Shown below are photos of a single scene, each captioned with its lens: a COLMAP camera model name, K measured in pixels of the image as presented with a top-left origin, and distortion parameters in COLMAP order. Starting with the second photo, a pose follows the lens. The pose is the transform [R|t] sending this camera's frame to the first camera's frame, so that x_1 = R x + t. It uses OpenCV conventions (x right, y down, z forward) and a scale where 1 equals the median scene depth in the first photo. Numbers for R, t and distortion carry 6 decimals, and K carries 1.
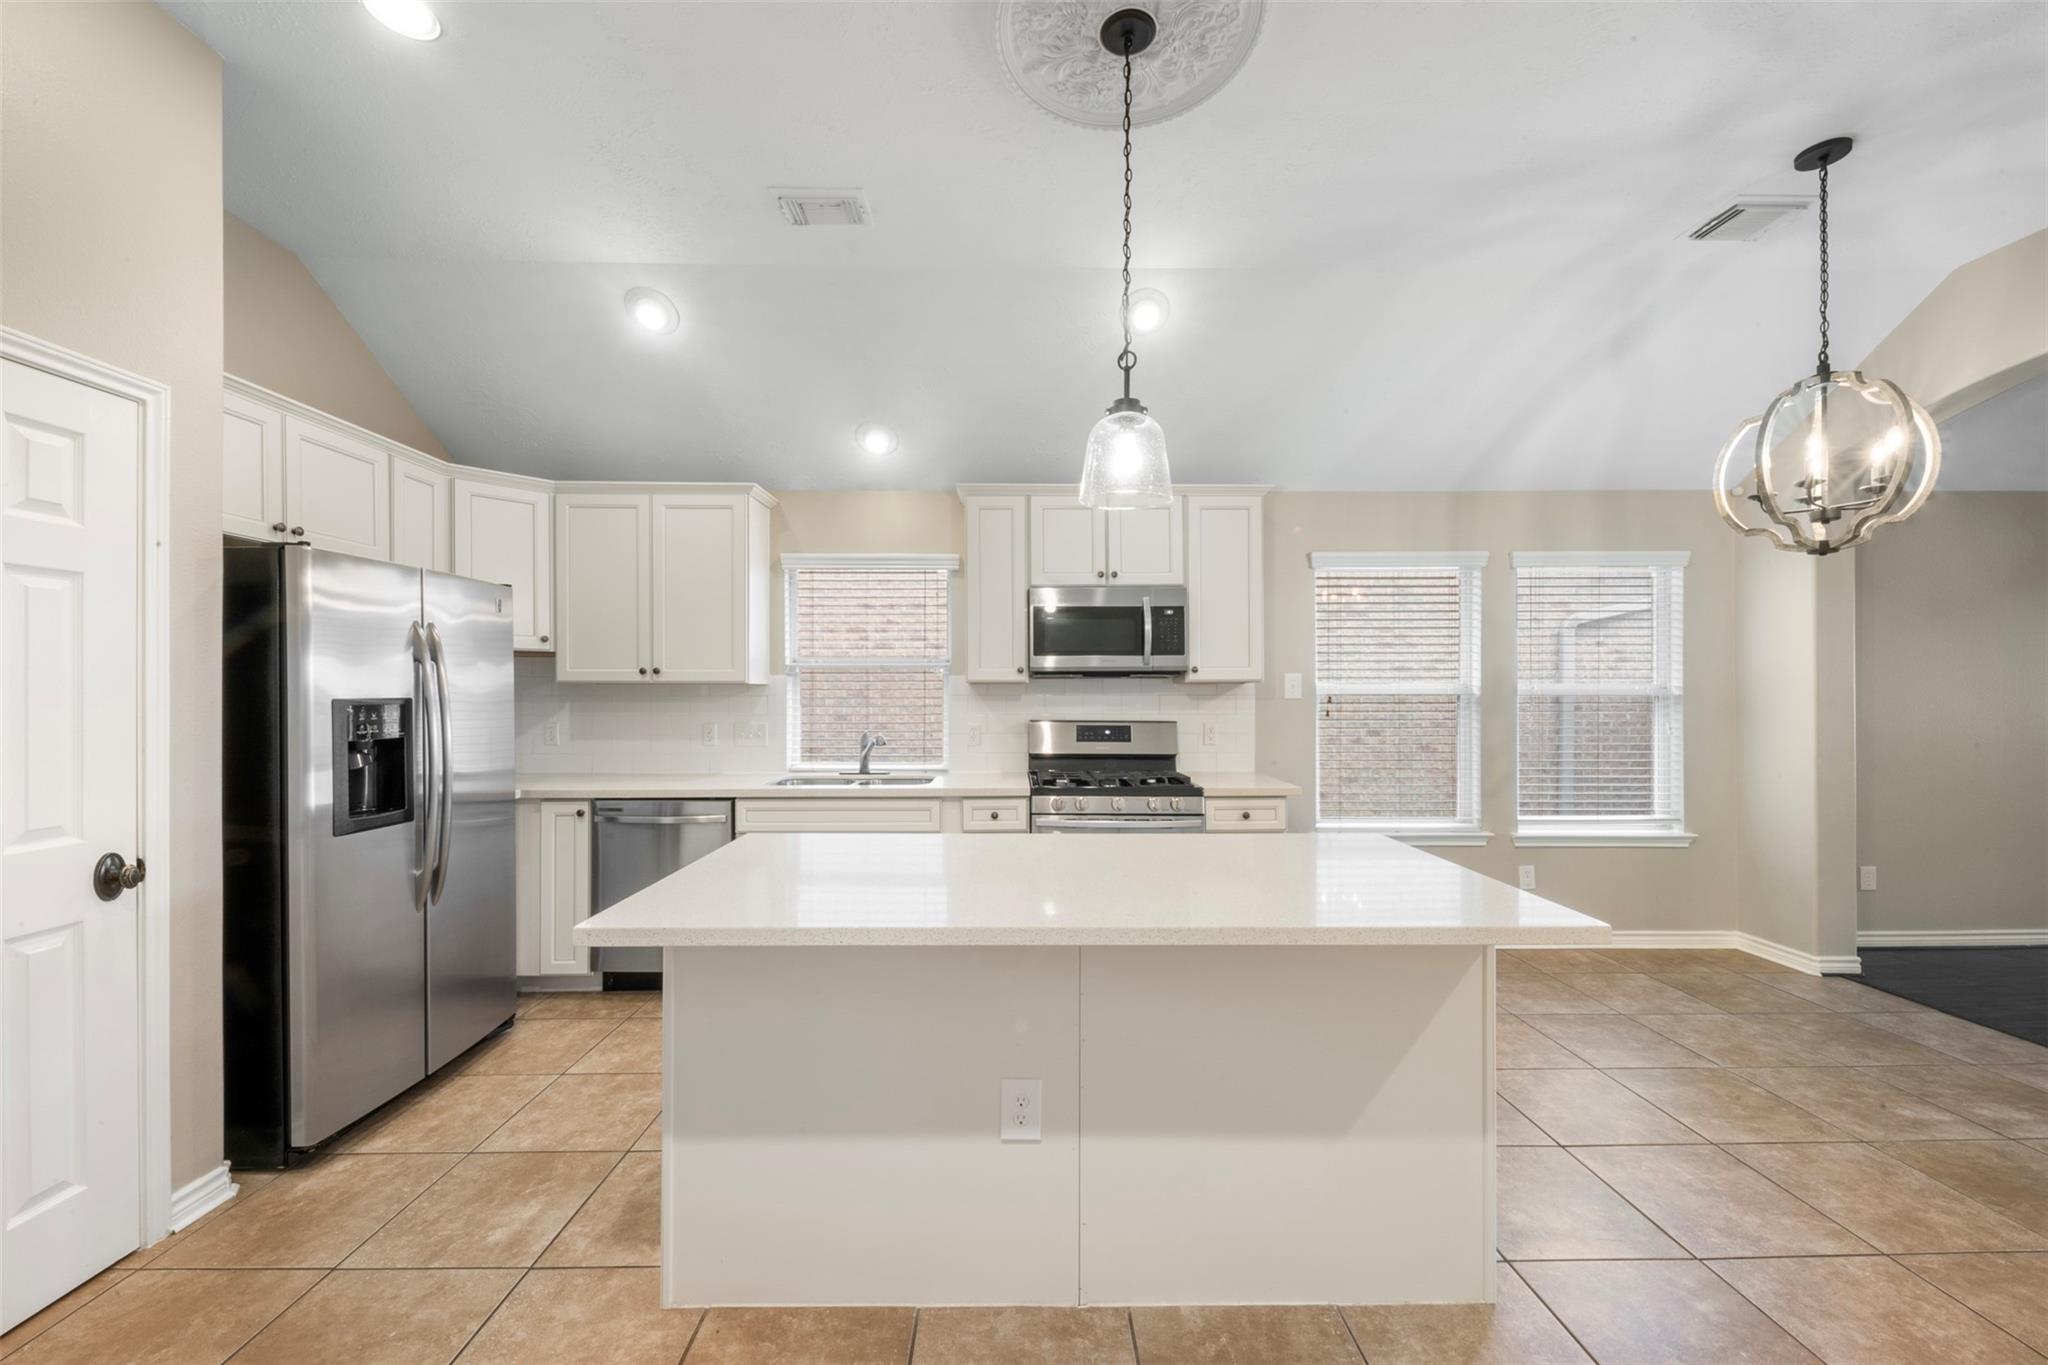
lens RADIAL K [[768.3, 0, 1035.2], [0, 768.3, 688.6], [0, 0, 1]] dist [0.006823, -0.003422]
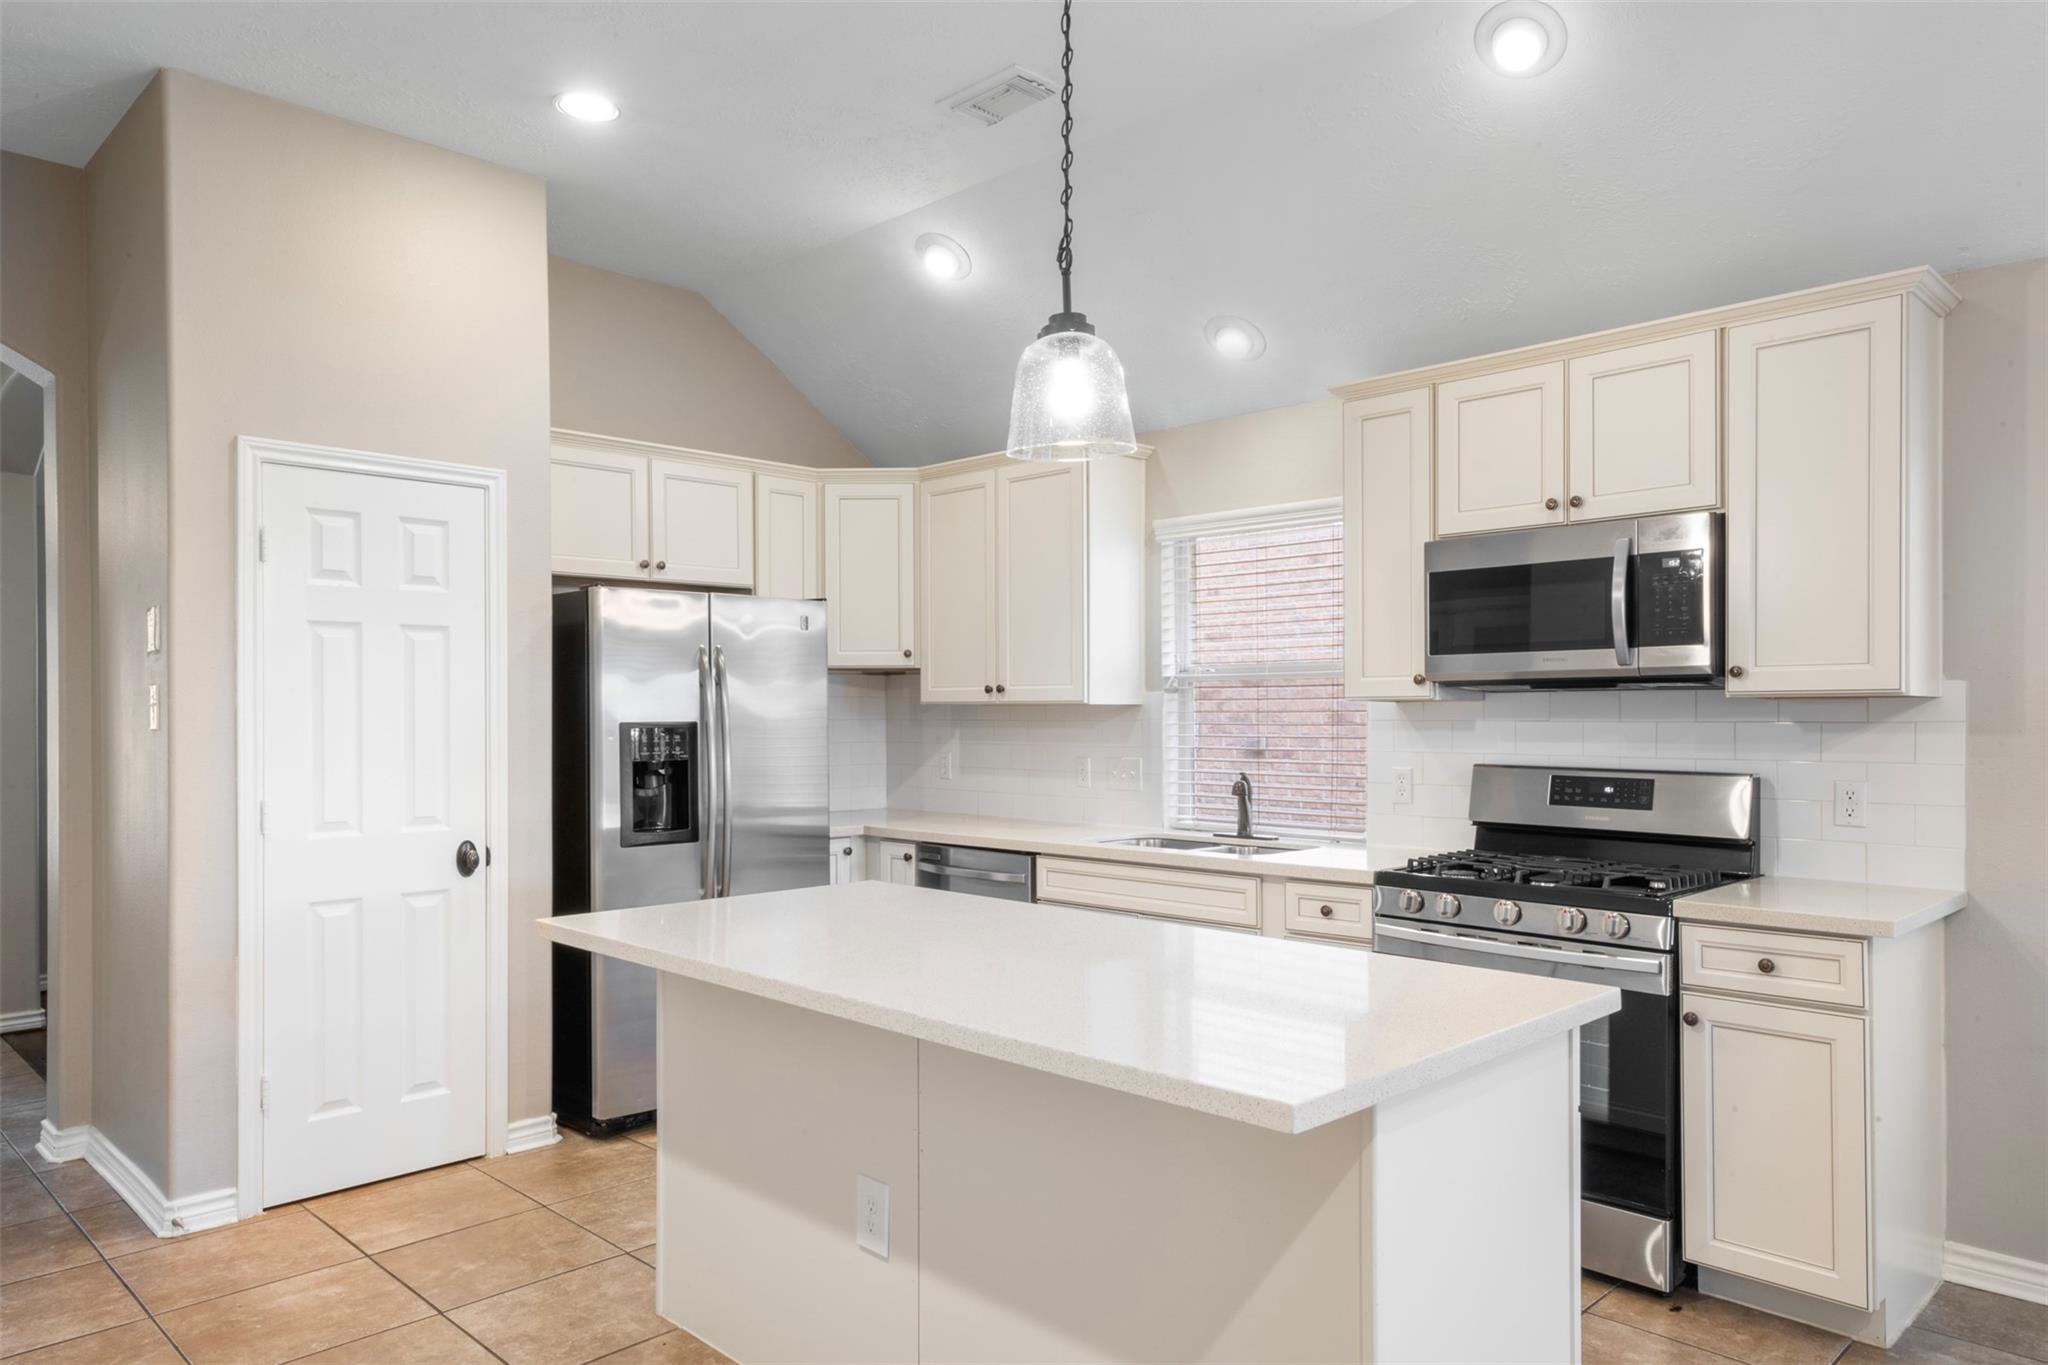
lens RADIAL K [[1356.9, 0, 1023.1], [0, 1356.9, 713.4], [0, 0, 1]] dist [0.017912, 0.011923]
pose [[0.693588, -0.000149, -0.720372, 0.578930], [0.004243, 0.999983, 0.003878, -0.003222], [0.720359, -0.005746, 0.693578, 0.043782]]
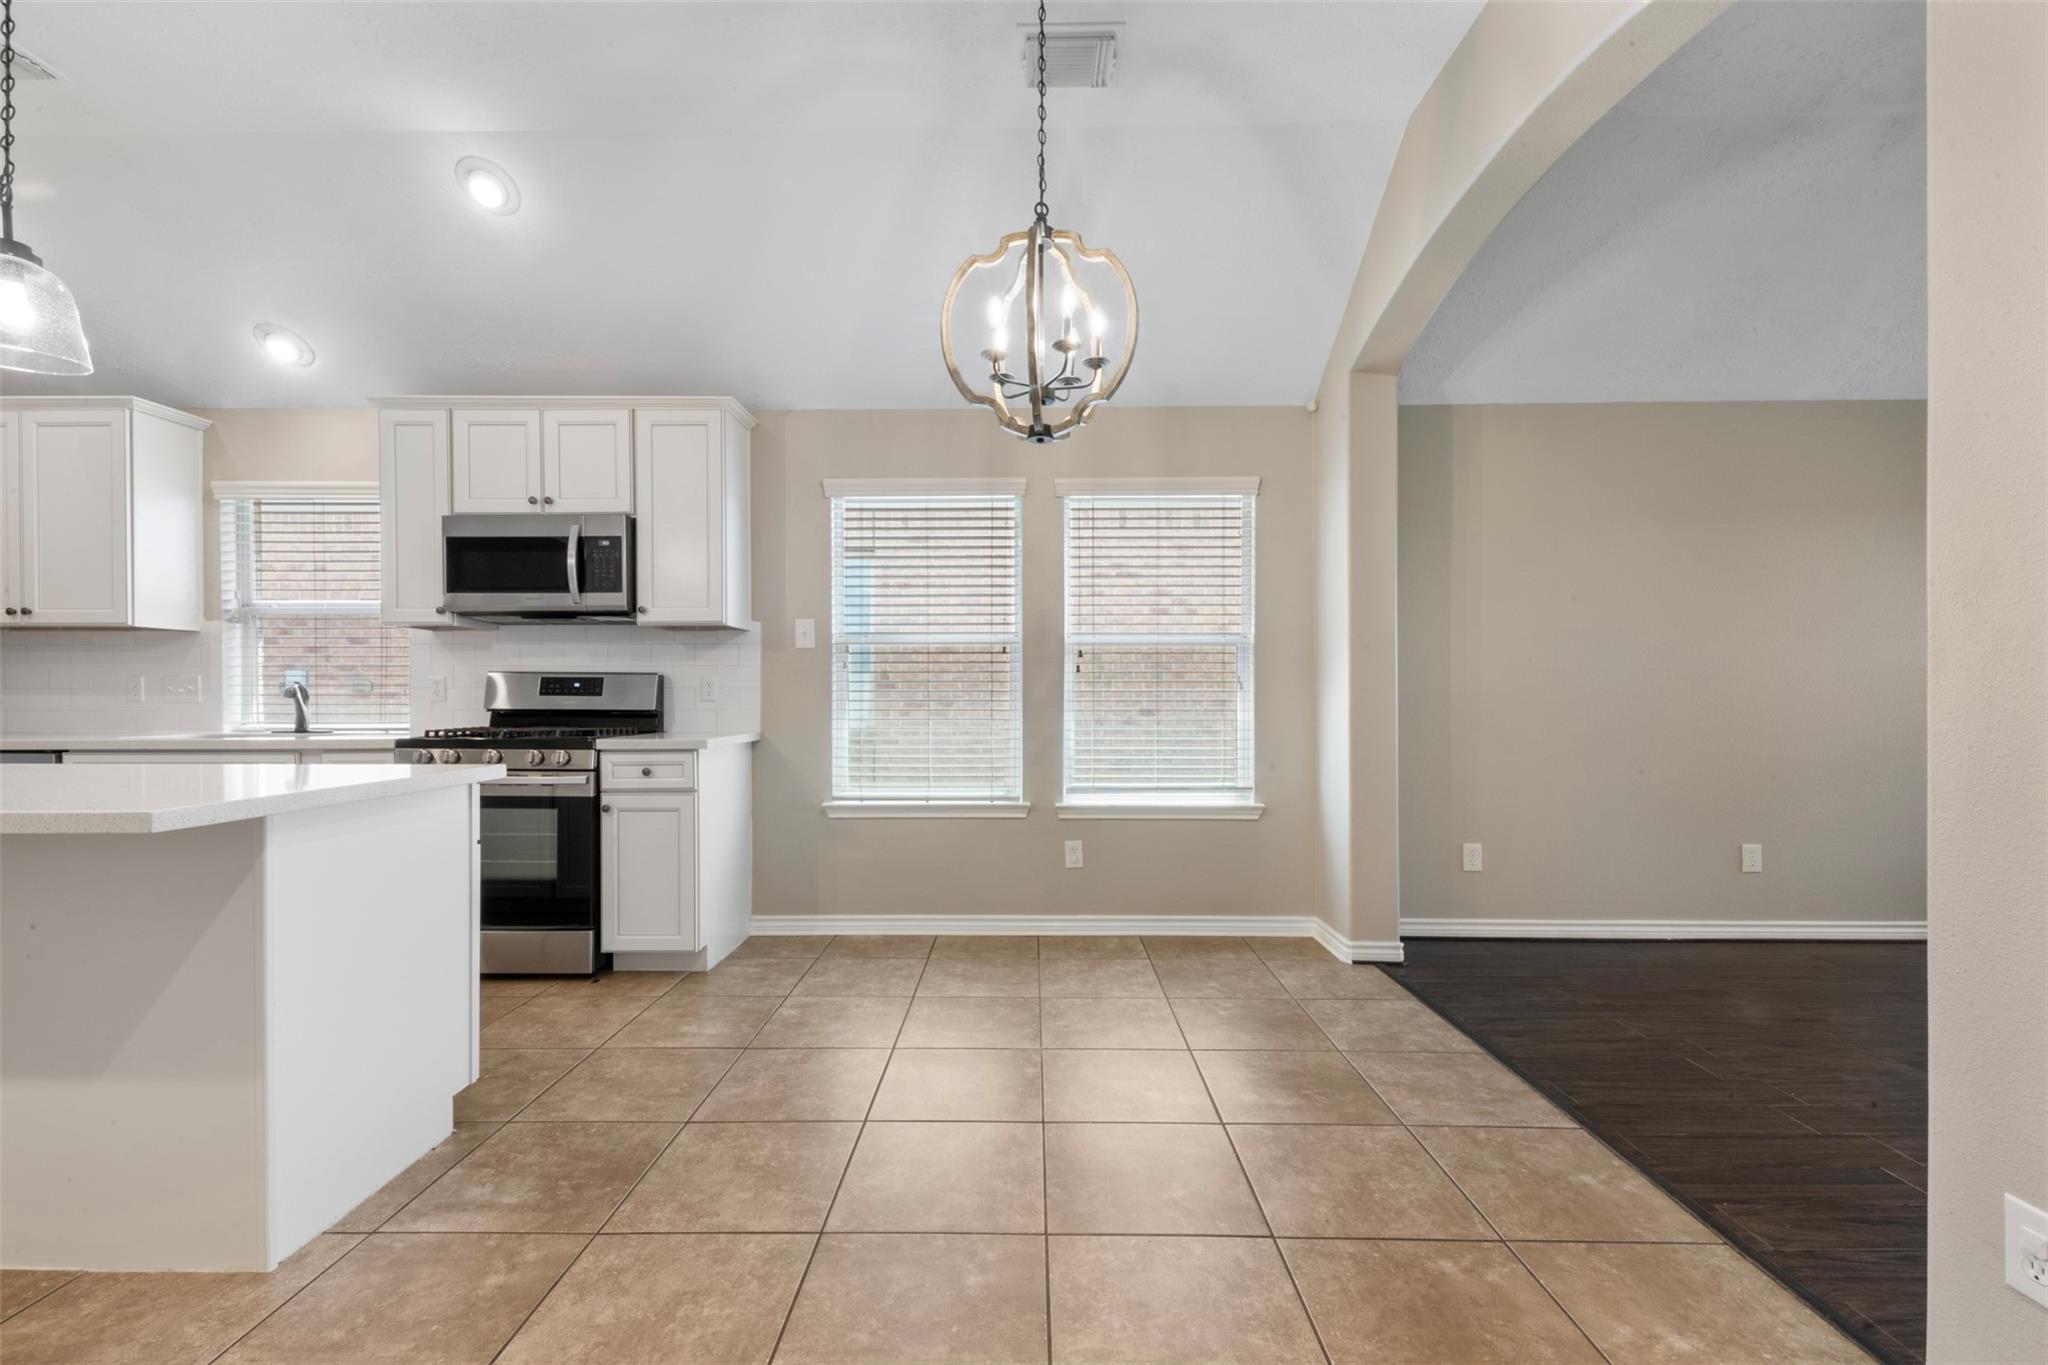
lens RADIAL K [[871.3, 0, 1029.1], [0, 871.3, 696.5], [0, 0, 1]] dist [0.011837, -0.005389]
pose [[0.999773, 0.000614, -0.021274, 0.731143], [-0.000381, 0.999940, 0.010922, 0.068346], [0.021279, -0.010911, 0.999714, 0.019922]]
